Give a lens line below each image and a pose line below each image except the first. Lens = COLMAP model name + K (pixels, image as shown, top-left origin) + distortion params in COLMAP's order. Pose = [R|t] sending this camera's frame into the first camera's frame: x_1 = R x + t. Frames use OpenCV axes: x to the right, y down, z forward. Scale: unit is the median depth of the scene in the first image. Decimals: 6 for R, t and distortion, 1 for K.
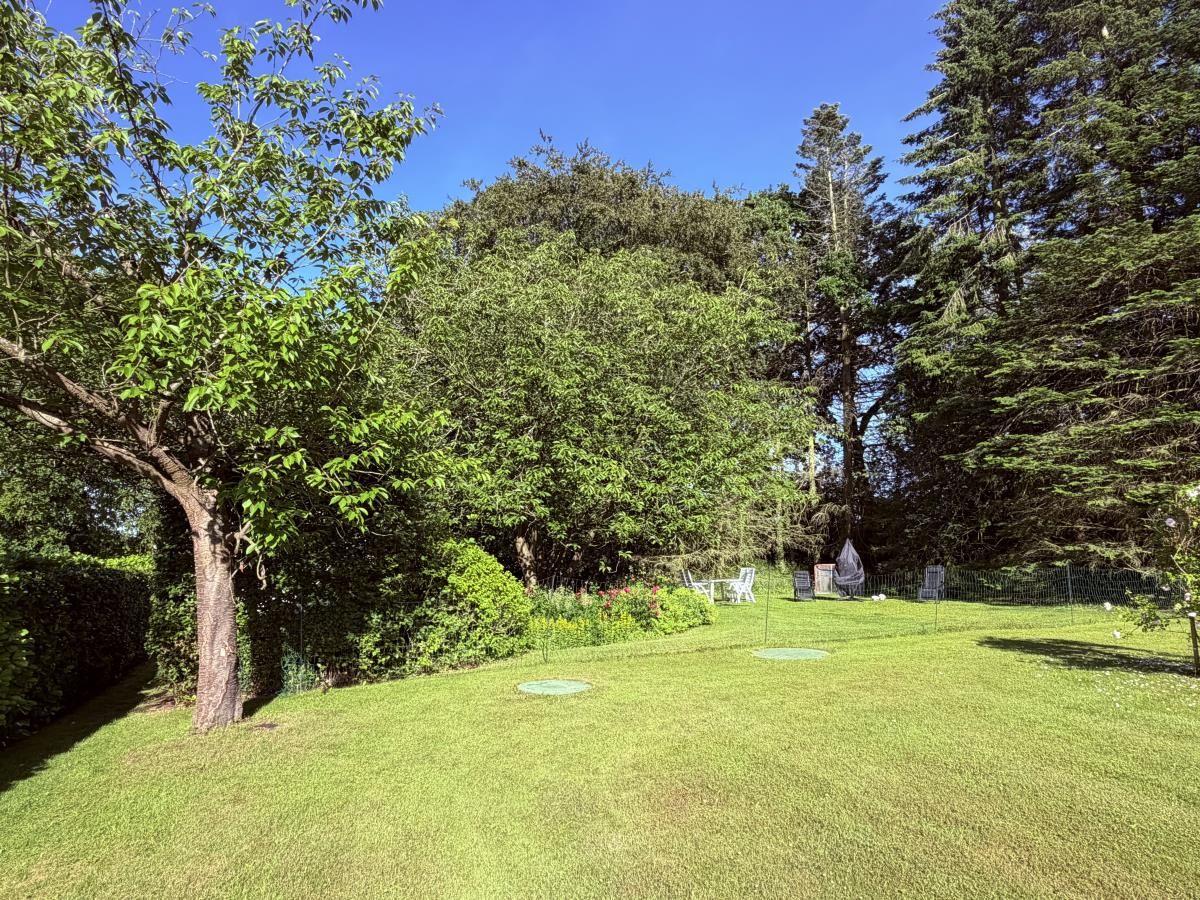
lens RADIAL K [[842.3, 0, 582.7], [0, 842.3, 446.9], [0, 0, 1]] dist [0.122786, -0.208047]
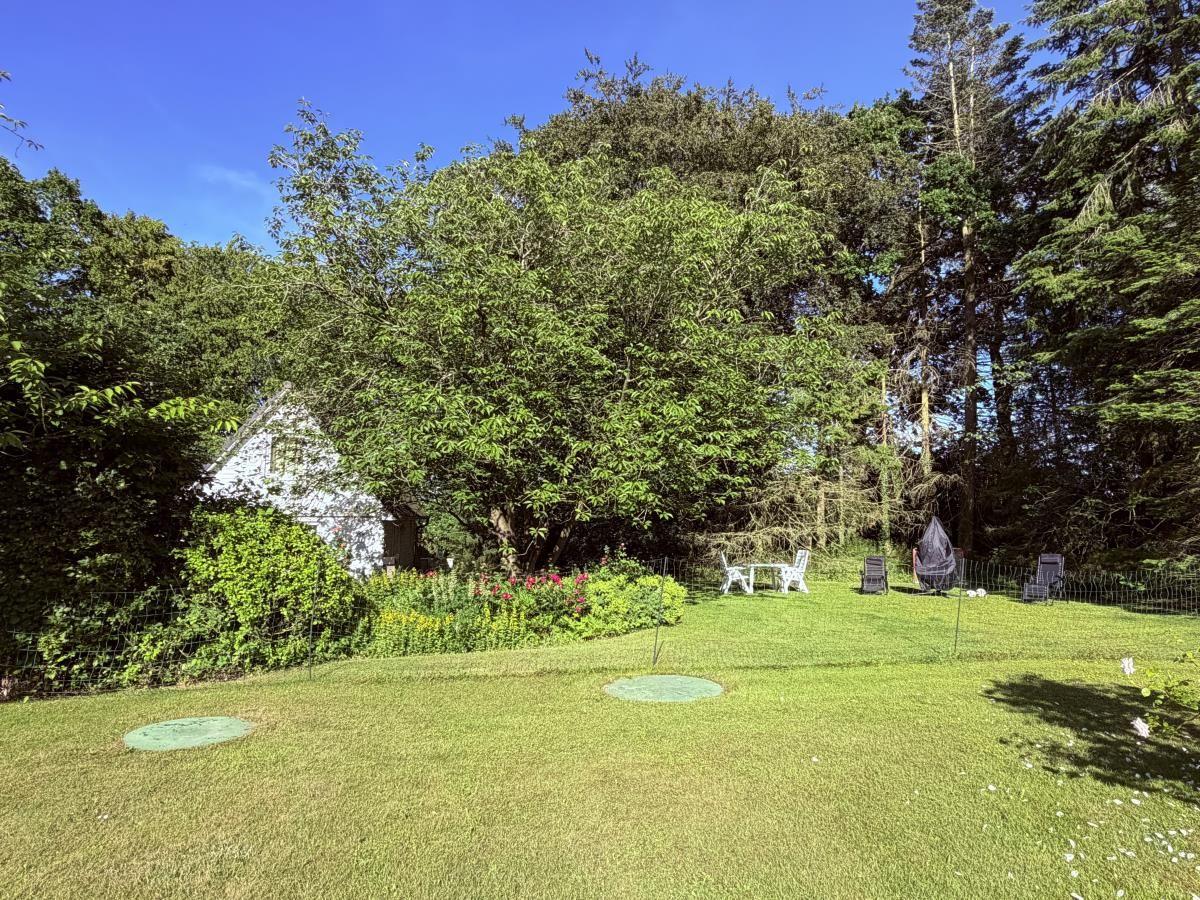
lens RADIAL K [[782.0, 0, 600.0], [0, 782.0, 450.0], [0, 0, 1]] dist [0.025852, -0.003296]
pose [[0.967036, -0.003668, -0.254614, 0.194926], [0.011764, 0.999472, 0.030282, 0.021449], [0.254369, -0.032279, 0.966568, 0.225429]]
